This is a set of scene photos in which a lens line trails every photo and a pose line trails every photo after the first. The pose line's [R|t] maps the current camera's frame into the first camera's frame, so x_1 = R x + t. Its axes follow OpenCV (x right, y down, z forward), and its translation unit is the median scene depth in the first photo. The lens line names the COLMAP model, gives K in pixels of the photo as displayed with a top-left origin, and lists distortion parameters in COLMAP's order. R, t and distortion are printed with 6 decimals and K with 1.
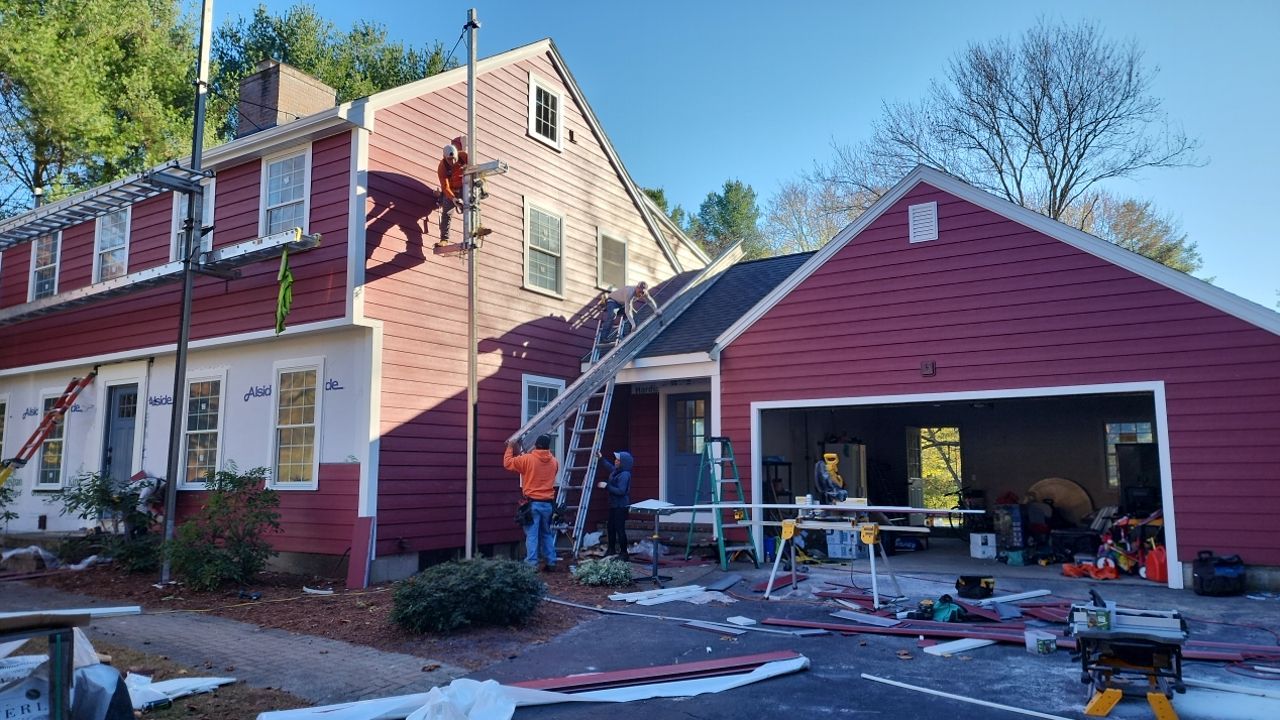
lens RADIAL K [[866.8, 0, 640.0], [0, 866.8, 360.0], [0, 0, 1]] dist [0.105800, -0.089047]
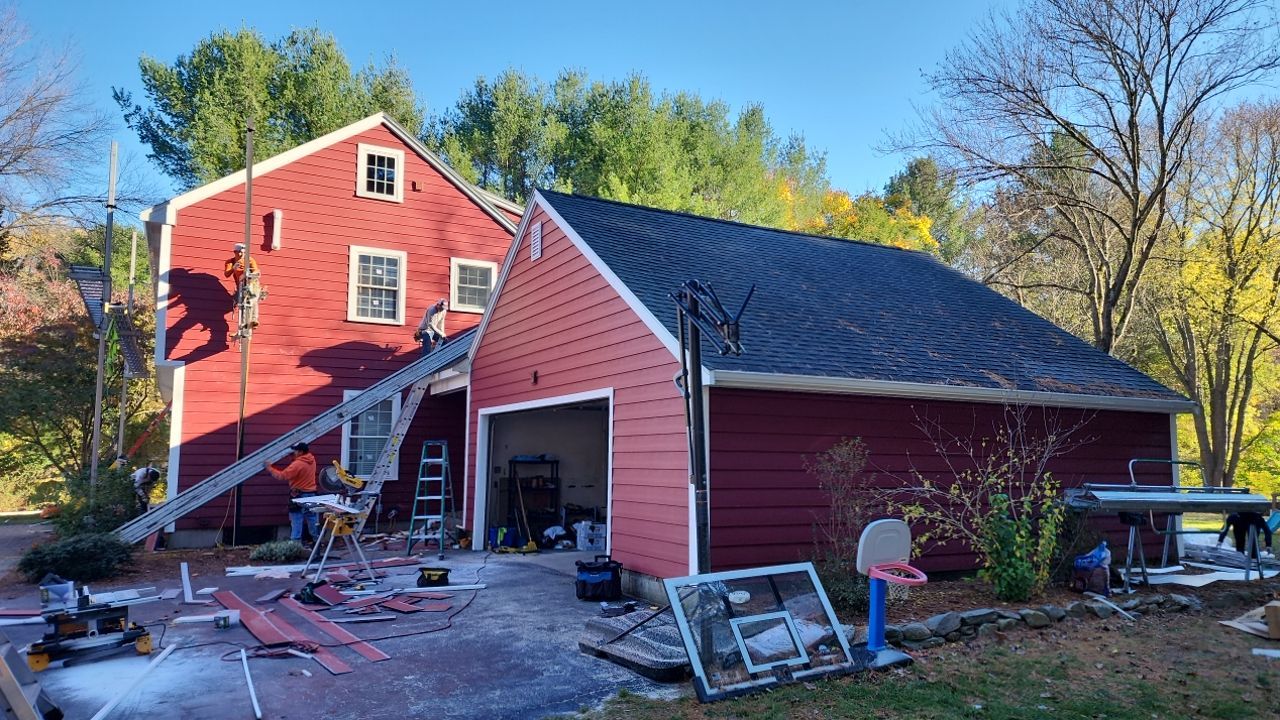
lens RADIAL K [[866.8, 0, 640.0], [0, 866.8, 360.0], [0, 0, 1]] dist [0.105800, -0.089047]
pose [[0.864856, -0.048845, -0.499638, 0.857646], [0.060204, 0.998164, 0.006629, -0.010055], [0.498397, -0.035814, 0.866209, 0.119825]]
